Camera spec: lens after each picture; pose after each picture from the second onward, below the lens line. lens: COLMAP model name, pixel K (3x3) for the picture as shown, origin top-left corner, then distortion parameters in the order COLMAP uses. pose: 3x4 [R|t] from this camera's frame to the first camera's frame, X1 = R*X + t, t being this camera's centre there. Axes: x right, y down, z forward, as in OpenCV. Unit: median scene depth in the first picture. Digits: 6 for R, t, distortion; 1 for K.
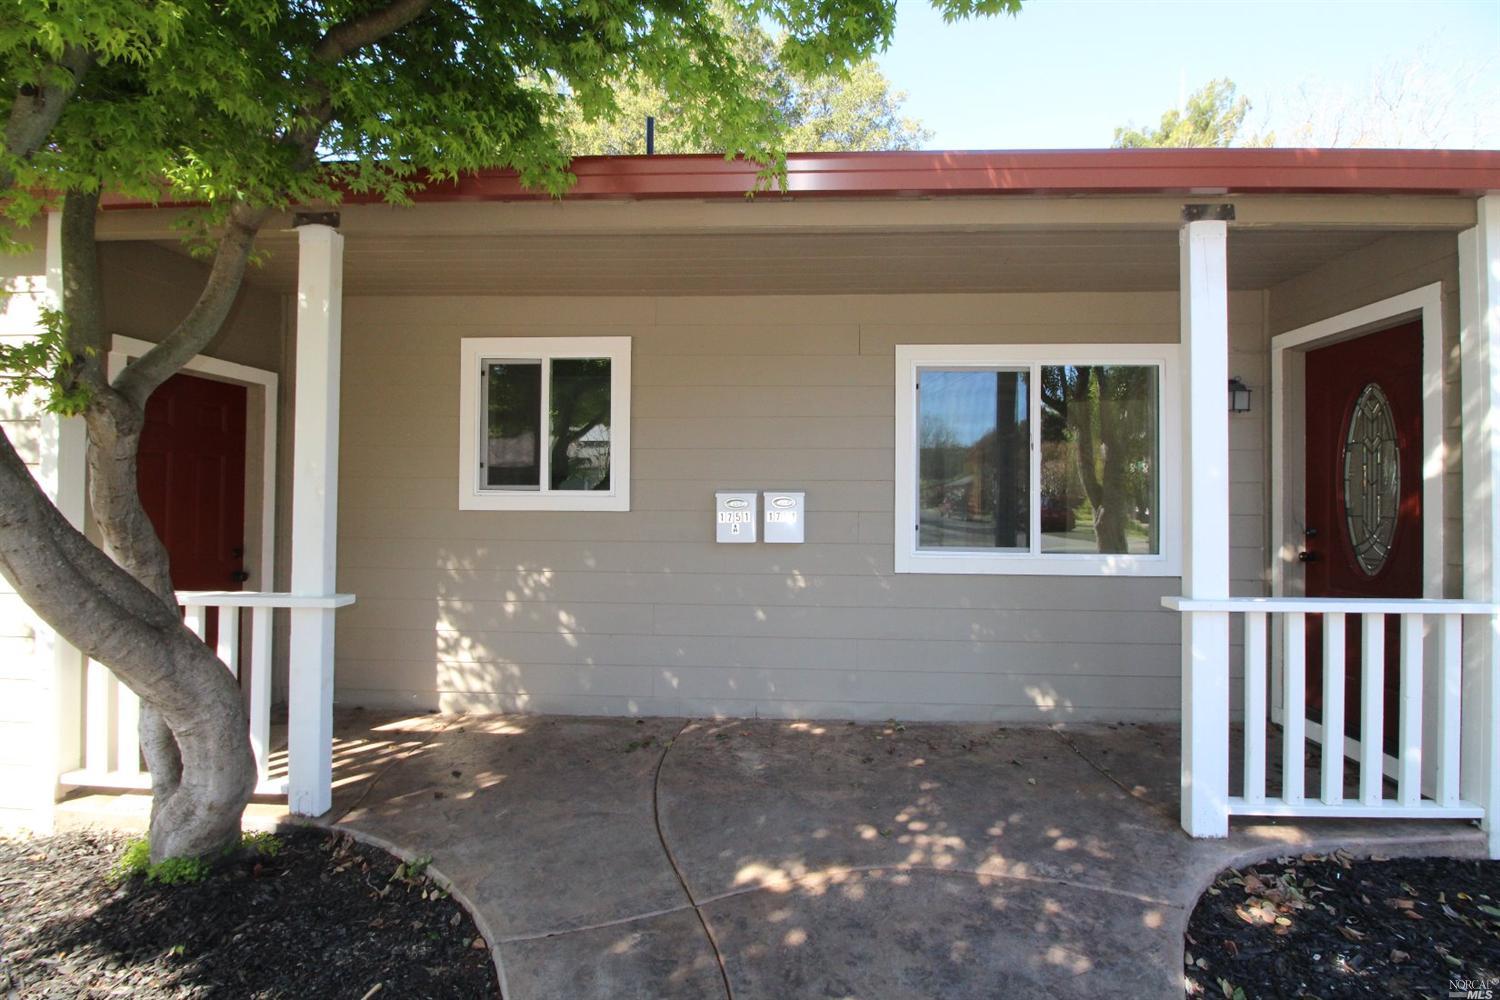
lens RADIAL K [[705.0, 0, 753.4], [0, 705.0, 496.8], [0, 0, 1]] dist [-0.004340, -0.000686]
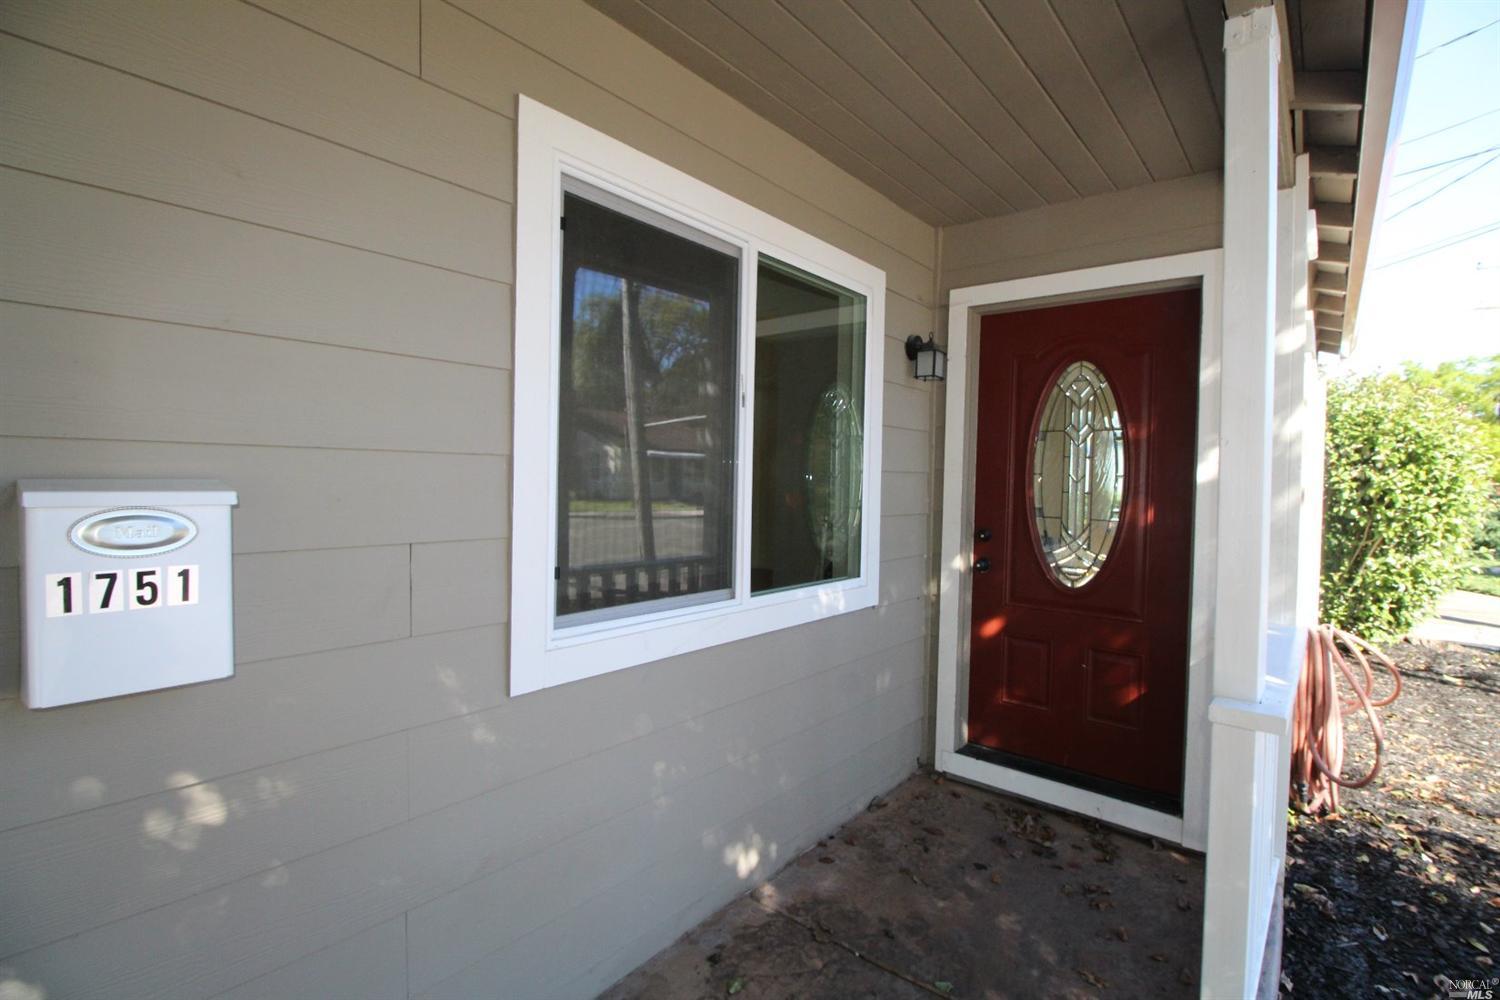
lens RADIAL K [[705.0, 0, 759.9], [0, 705.0, 494.2], [0, 0, 1]] dist [-0.004340, -0.000686]
pose [[0.575489, -0.013885, 0.817691, -0.034108], [-0.015625, 0.999487, 0.027969, -0.016150], [-0.817660, -0.028872, 0.574977, 0.685482]]
